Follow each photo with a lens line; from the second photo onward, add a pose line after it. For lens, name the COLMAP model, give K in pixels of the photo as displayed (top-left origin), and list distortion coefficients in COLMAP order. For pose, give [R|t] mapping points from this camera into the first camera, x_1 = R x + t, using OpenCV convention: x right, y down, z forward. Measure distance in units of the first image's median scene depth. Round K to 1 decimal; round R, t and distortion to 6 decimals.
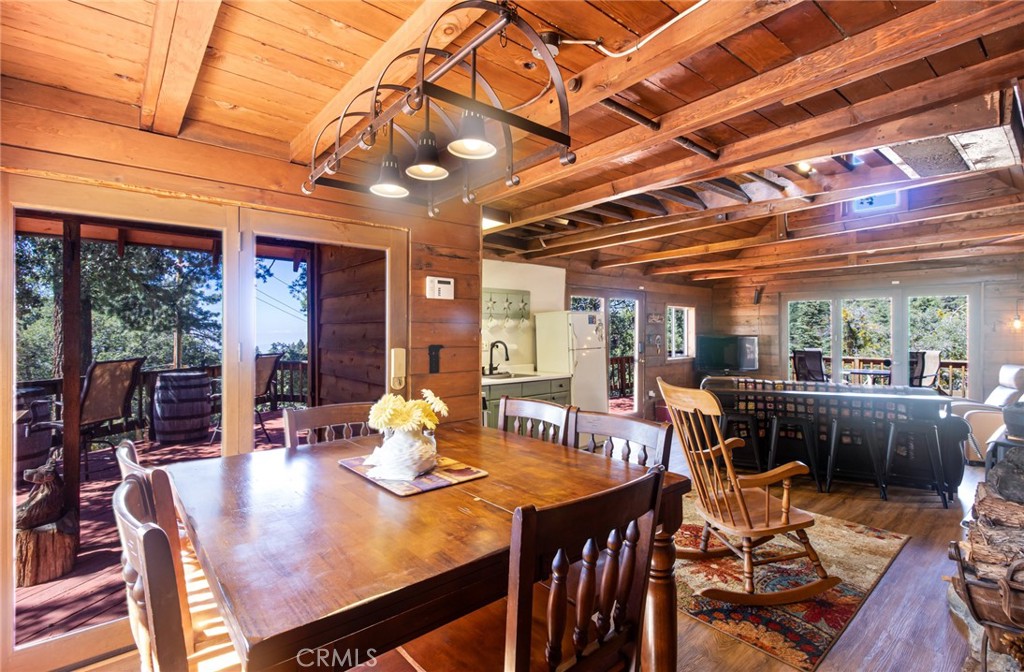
lens RADIAL K [[469.6, 0, 513.9], [0, 469.6, 332.0], [0, 0, 1]] dist [0.020732, -0.014007]
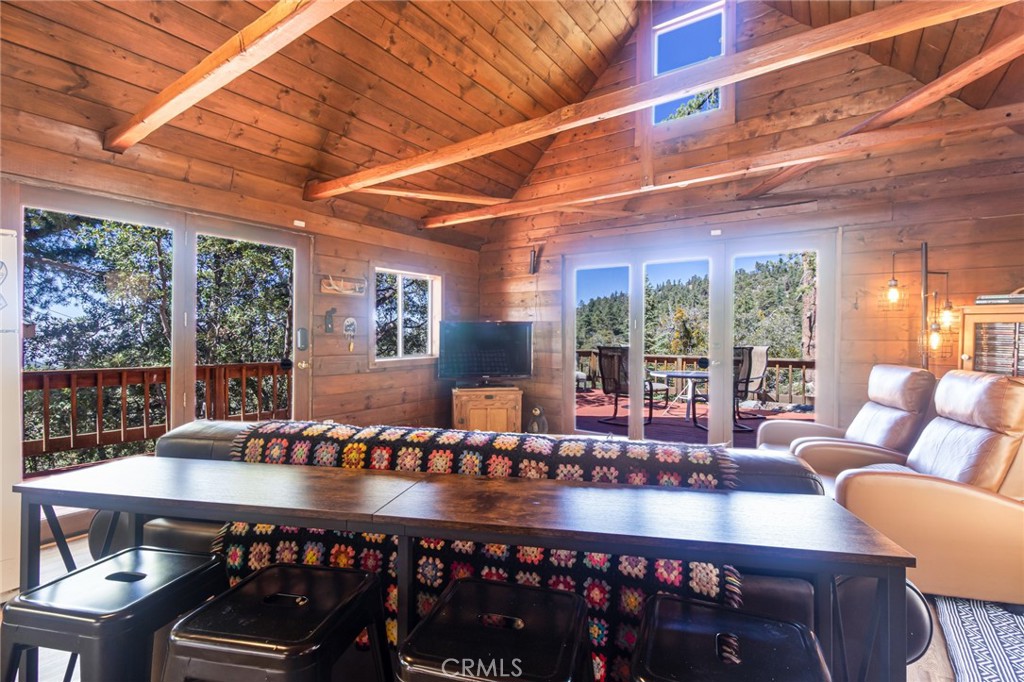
lens RADIAL K [[469.6, 0, 512.7], [0, 469.6, 339.5], [0, 0, 1]] dist [0.020732, -0.014007]
pose [[0.967637, 0.001553, 0.252342, 0.332739], [-0.004616, 0.999923, 0.011548, 0.024074], [-0.252305, -0.012339, 0.967569, 0.396045]]
